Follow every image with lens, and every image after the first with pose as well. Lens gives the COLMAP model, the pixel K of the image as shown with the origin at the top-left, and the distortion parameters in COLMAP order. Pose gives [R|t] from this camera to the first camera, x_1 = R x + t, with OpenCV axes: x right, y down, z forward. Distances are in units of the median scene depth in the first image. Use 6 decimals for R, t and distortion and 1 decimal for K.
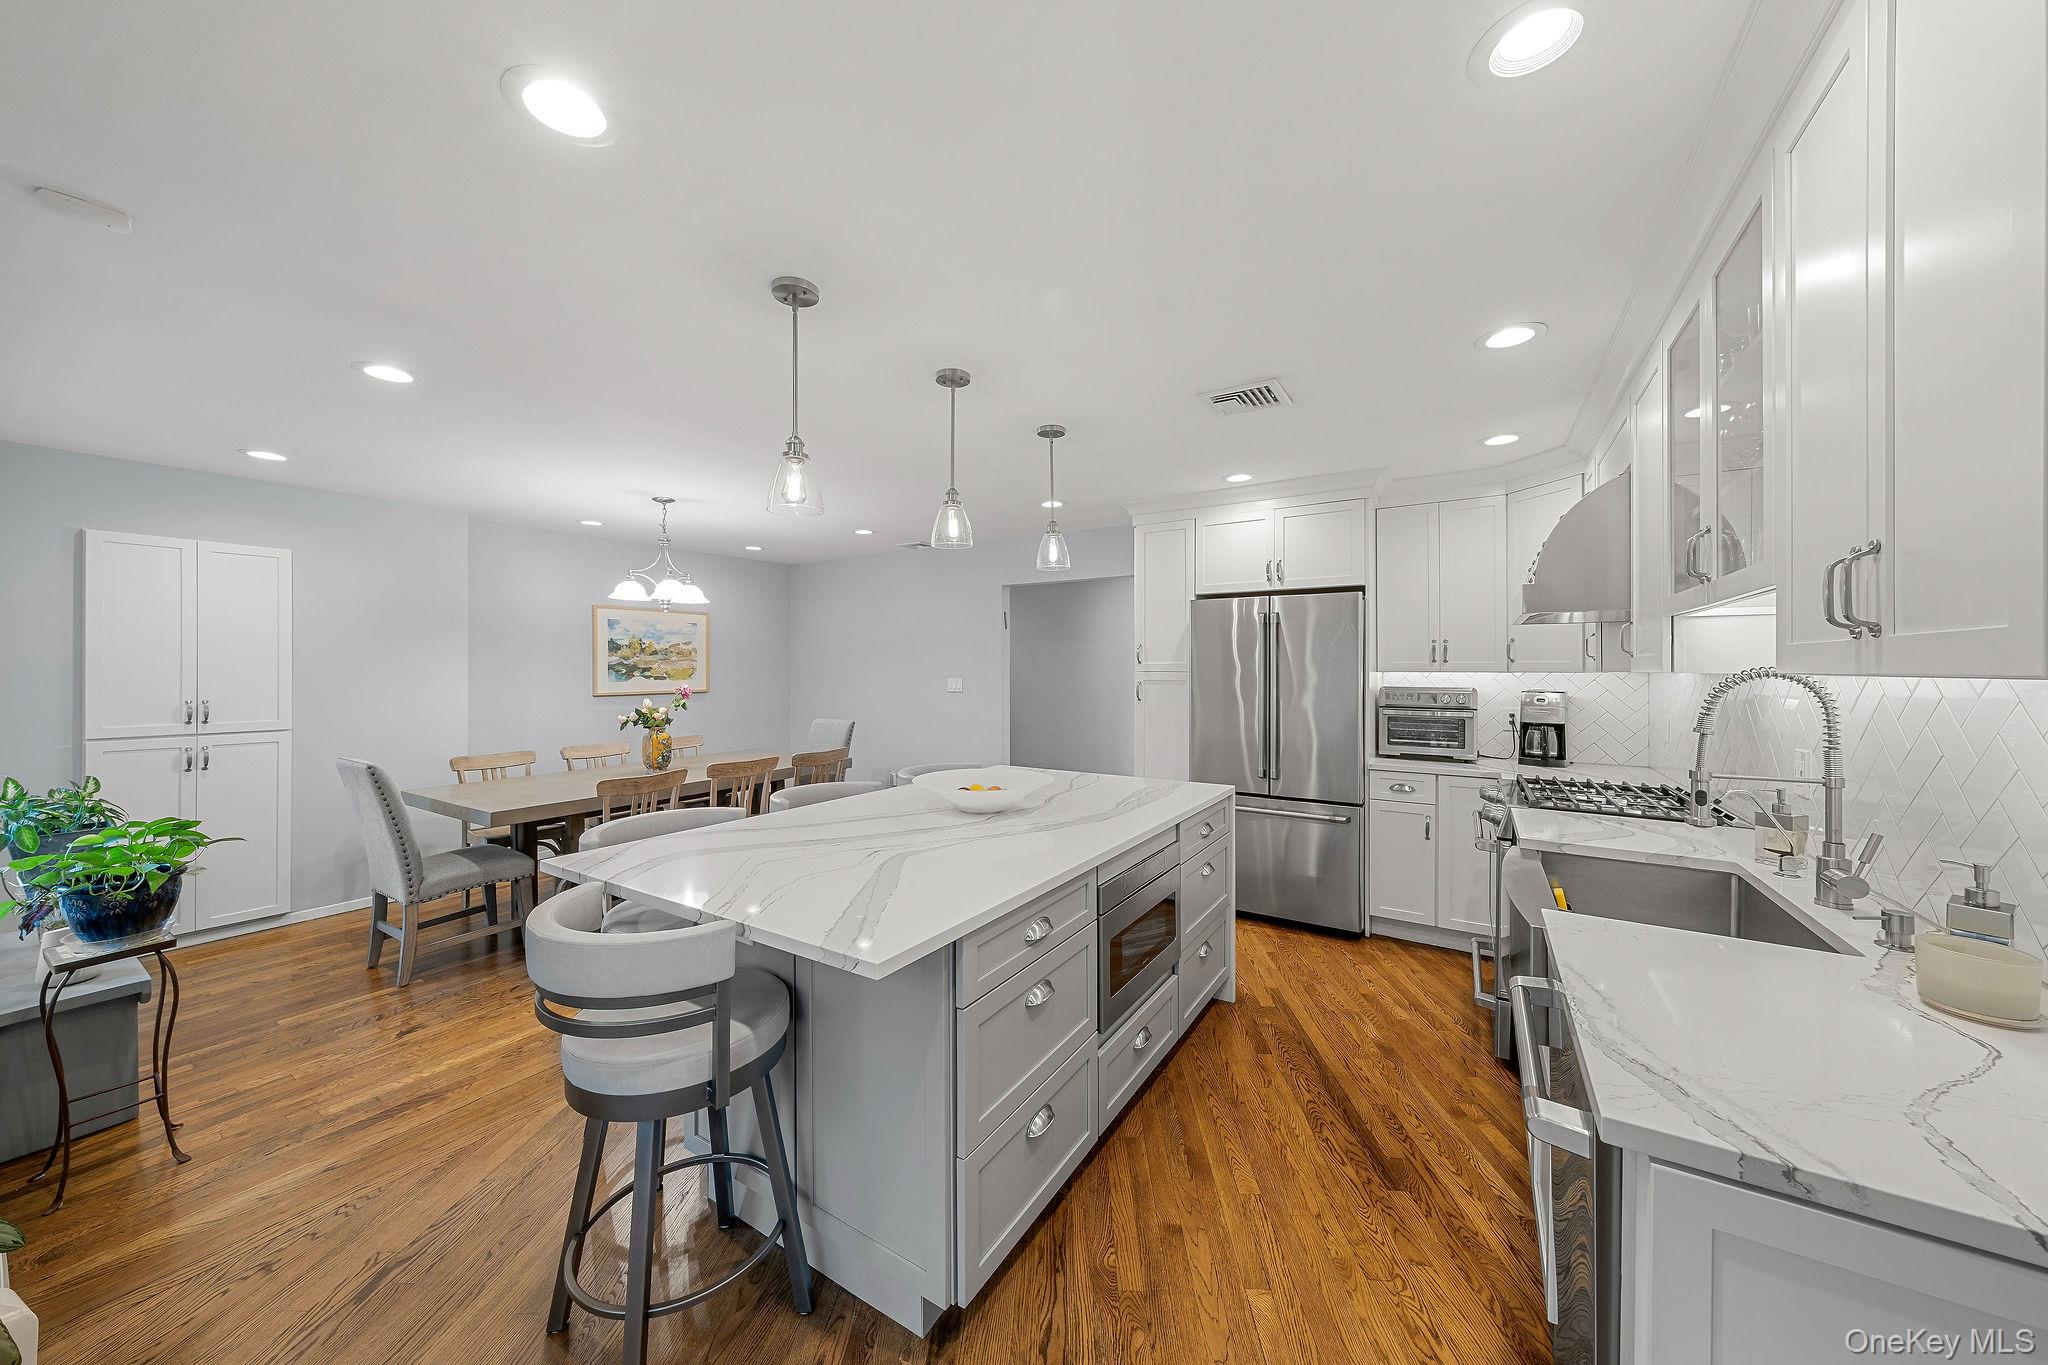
lens RADIAL K [[699.7, 0, 1023.7], [0, 699.7, 666.0], [0, 0, 1]] dist [-0.003254, 0.000229]
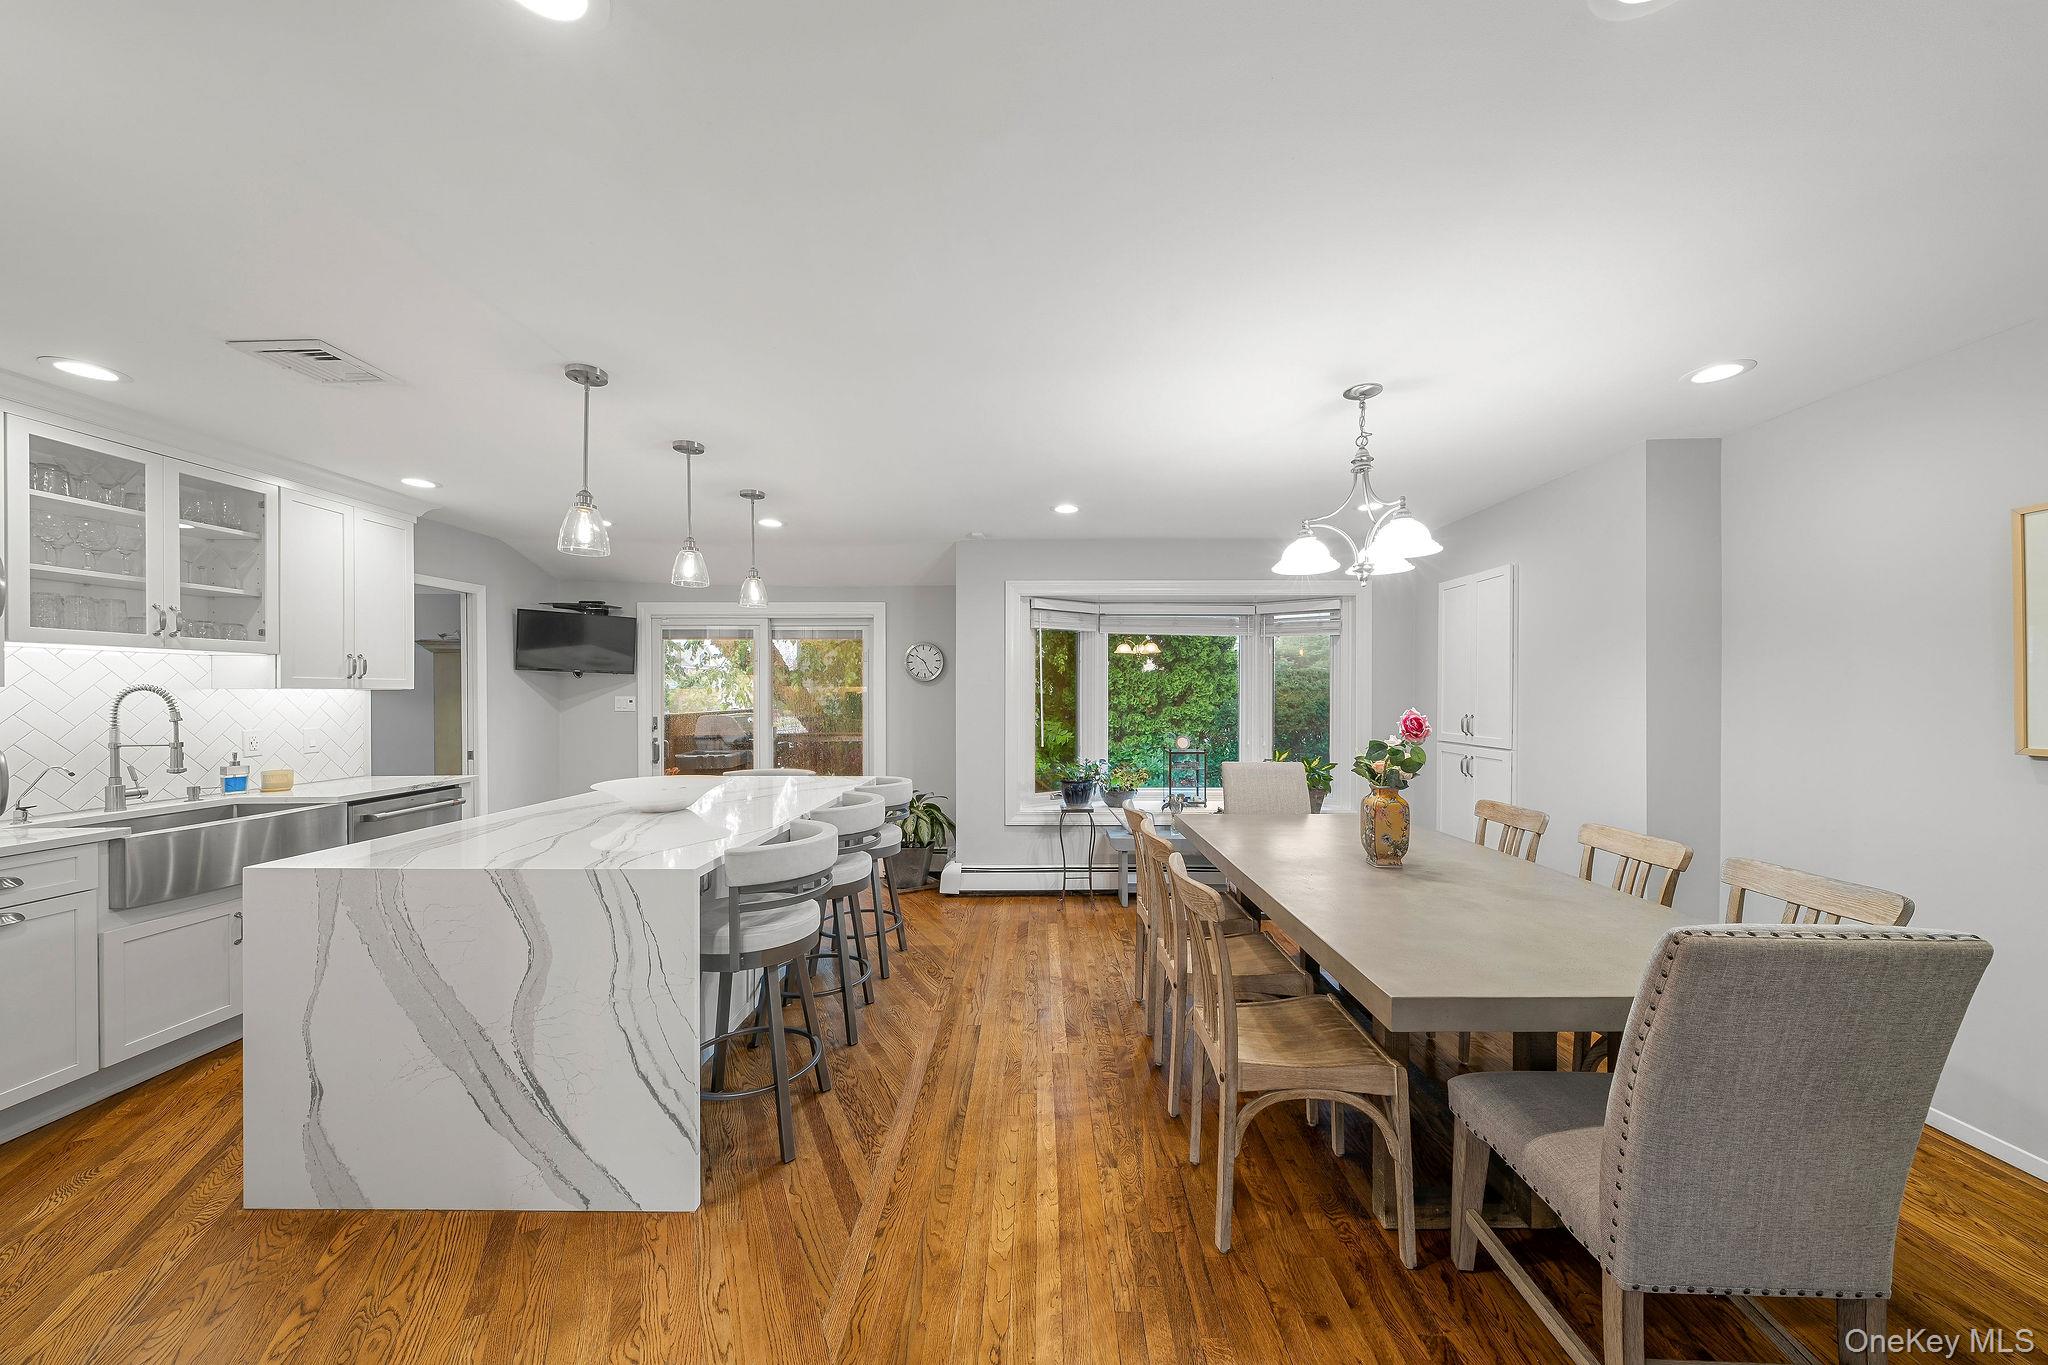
lens RADIAL K [[699.7, 0, 1032.5], [0, 699.7, 696.6], [0, 0, 1]] dist [-0.003254, 0.000229]
pose [[-0.844704, 0.001437, -0.535231, 0.034278], [0.002360, 0.999997, -0.001041, 0.021259], [0.535228, -0.002142, -0.844705, 2.056952]]
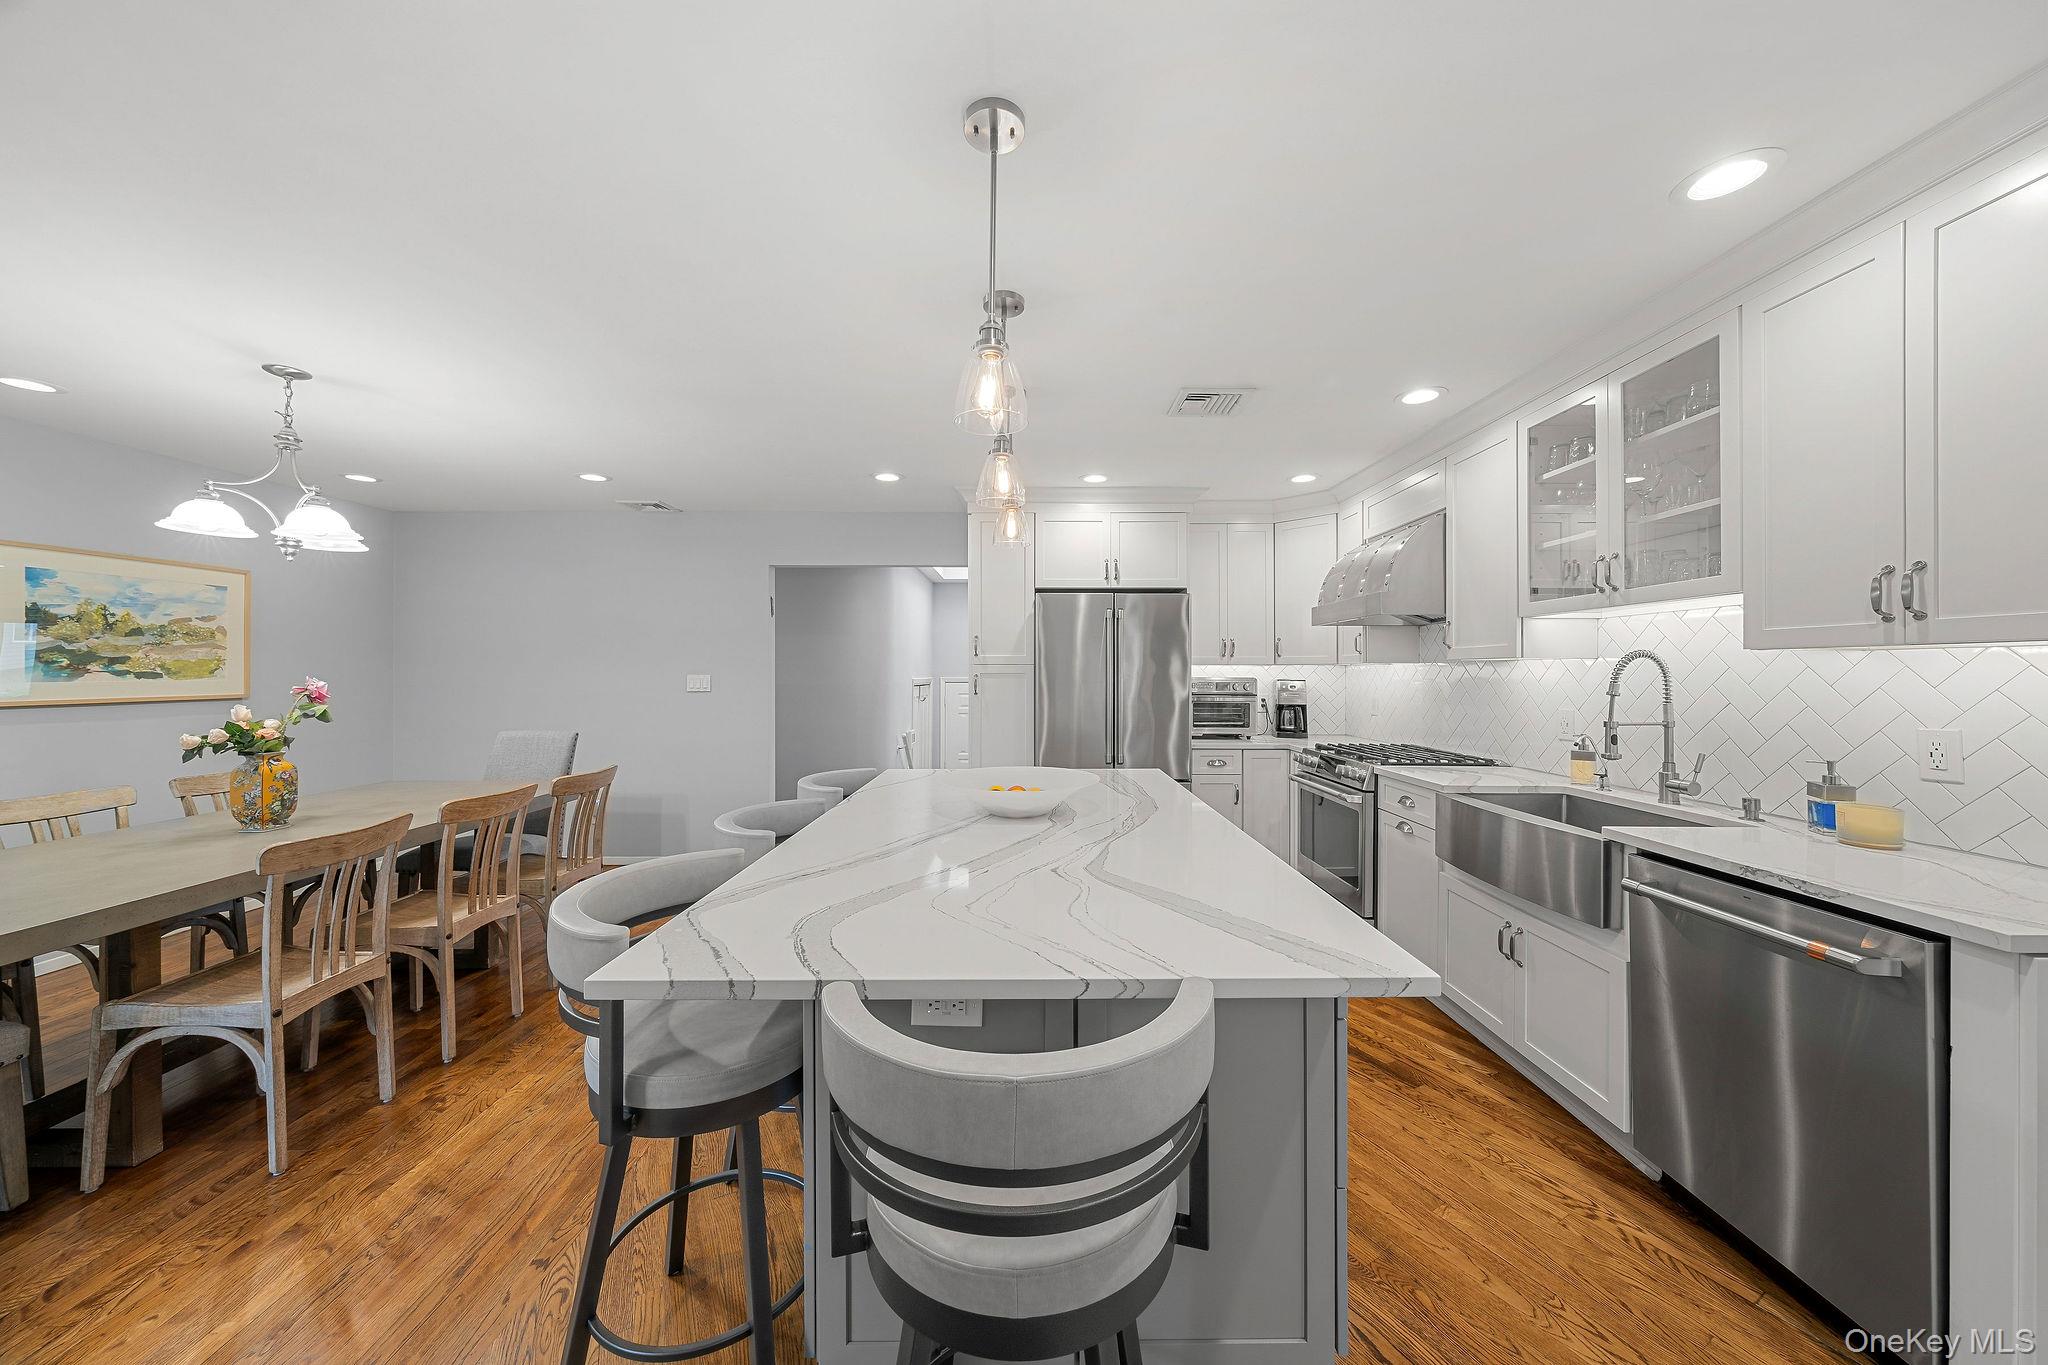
lens RADIAL K [[699.7, 0, 1032.4], [0, 699.7, 669.5], [0, 0, 1]] dist [-0.003254, 0.000229]
pose [[0.841775, 0.001731, 0.539825, -0.456768], [-0.001352, 0.999998, -0.001098, 0.025677], [-0.539826, 0.000194, 0.841777, 0.237817]]
